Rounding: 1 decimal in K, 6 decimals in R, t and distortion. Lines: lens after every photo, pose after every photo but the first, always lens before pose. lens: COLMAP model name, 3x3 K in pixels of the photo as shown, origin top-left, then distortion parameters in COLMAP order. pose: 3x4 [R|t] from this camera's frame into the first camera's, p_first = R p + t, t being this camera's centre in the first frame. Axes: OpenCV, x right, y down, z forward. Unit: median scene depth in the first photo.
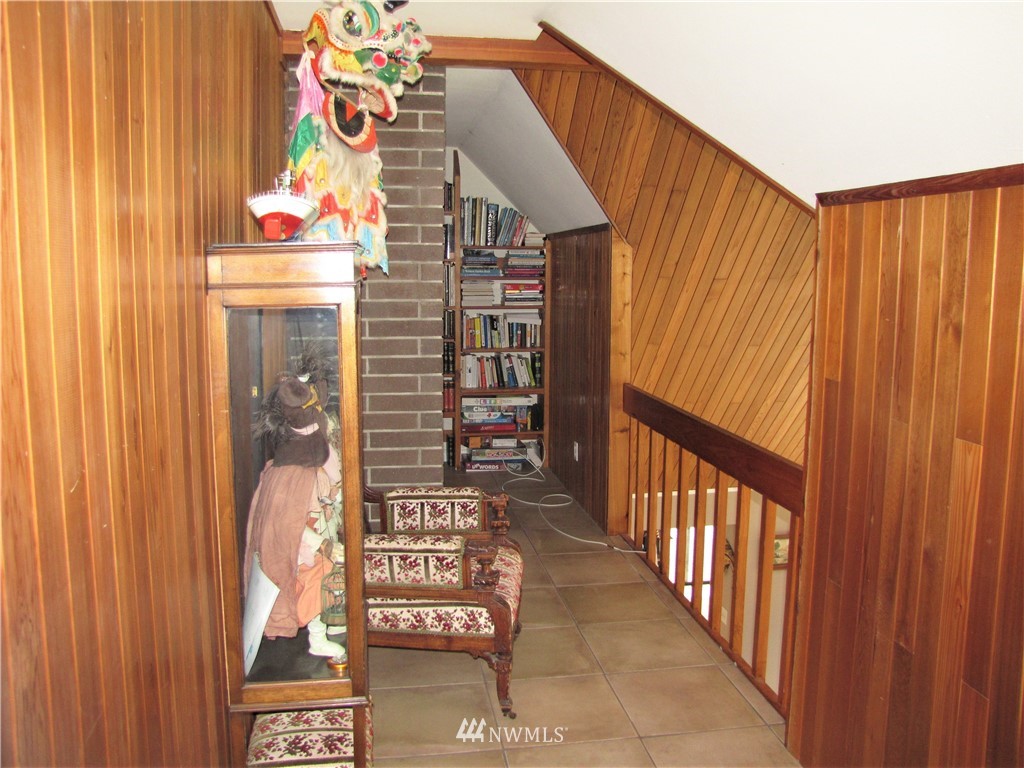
lens RADIAL K [[891.6, 0, 512.0], [0, 891.6, 384.0], [0, 0, 1]] dist [-0.145530, 0.004453]
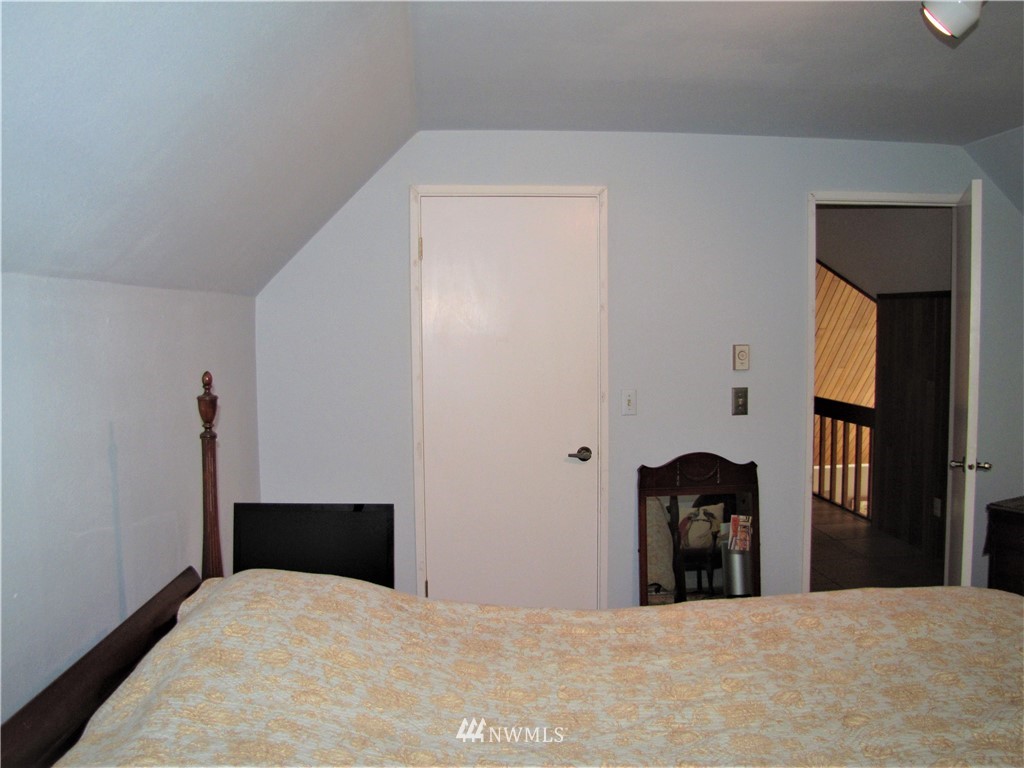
lens RADIAL K [[891.6, 0, 512.0], [0, 891.6, 384.0], [0, 0, 1]] dist [-0.145530, 0.004453]
pose [[0.997827, -0.014458, -0.064280, -0.283966], [0.010509, 0.998061, -0.061351, 0.096437], [0.065042, 0.060542, 0.996044, -0.808434]]
